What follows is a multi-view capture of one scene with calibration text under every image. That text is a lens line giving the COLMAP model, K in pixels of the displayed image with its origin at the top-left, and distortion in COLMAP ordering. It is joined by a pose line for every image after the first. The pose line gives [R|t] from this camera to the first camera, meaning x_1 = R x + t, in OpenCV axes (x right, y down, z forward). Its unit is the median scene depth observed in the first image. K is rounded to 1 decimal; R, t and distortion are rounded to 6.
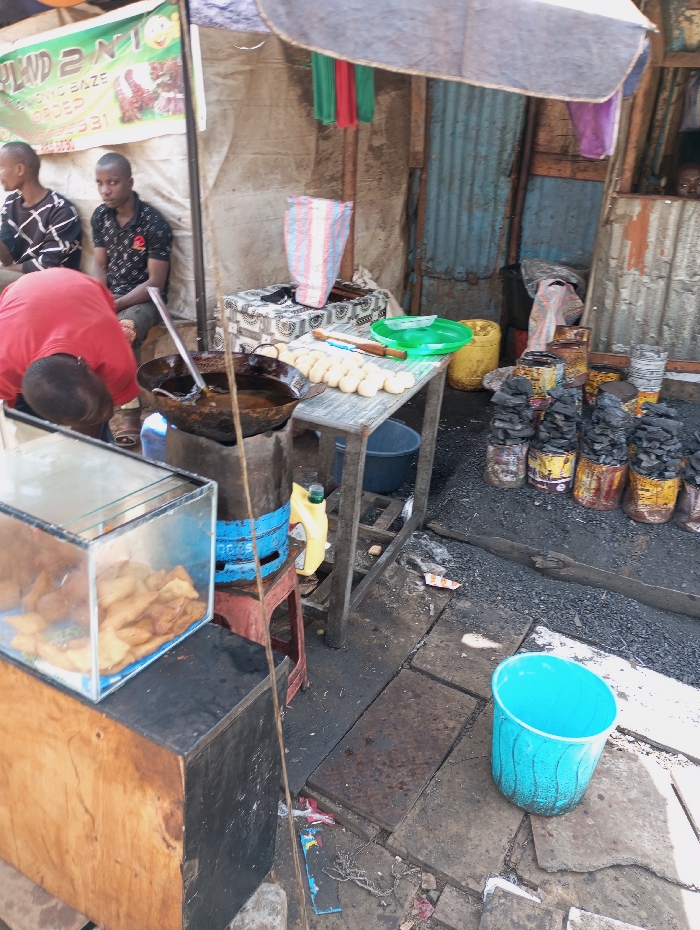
lens RADIAL K [[771.1, 0, 371.2], [0, 771.1, 462.8], [0, 0, 1]] dist [0.060162, -0.077299]
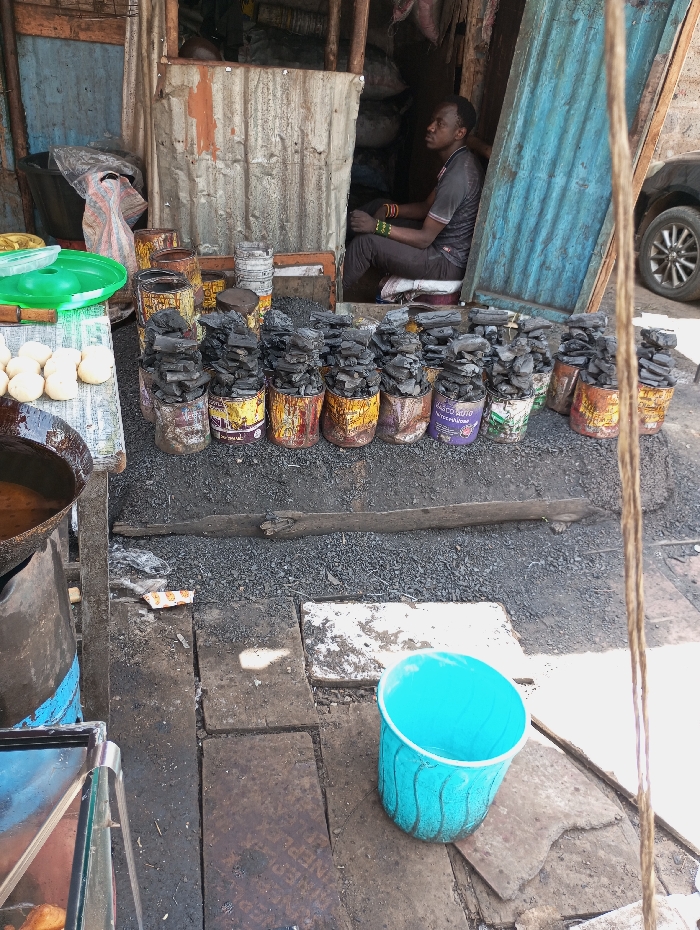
lens RADIAL K [[771.1, 0, 371.2], [0, 771.1, 462.8], [0, 0, 1]] dist [0.060162, -0.077299]
pose [[0.771371, -0.297572, 0.562527, -0.136992], [0.214781, 0.953810, 0.210036, -0.085824], [-0.599045, -0.041195, 0.799655, 0.254466]]
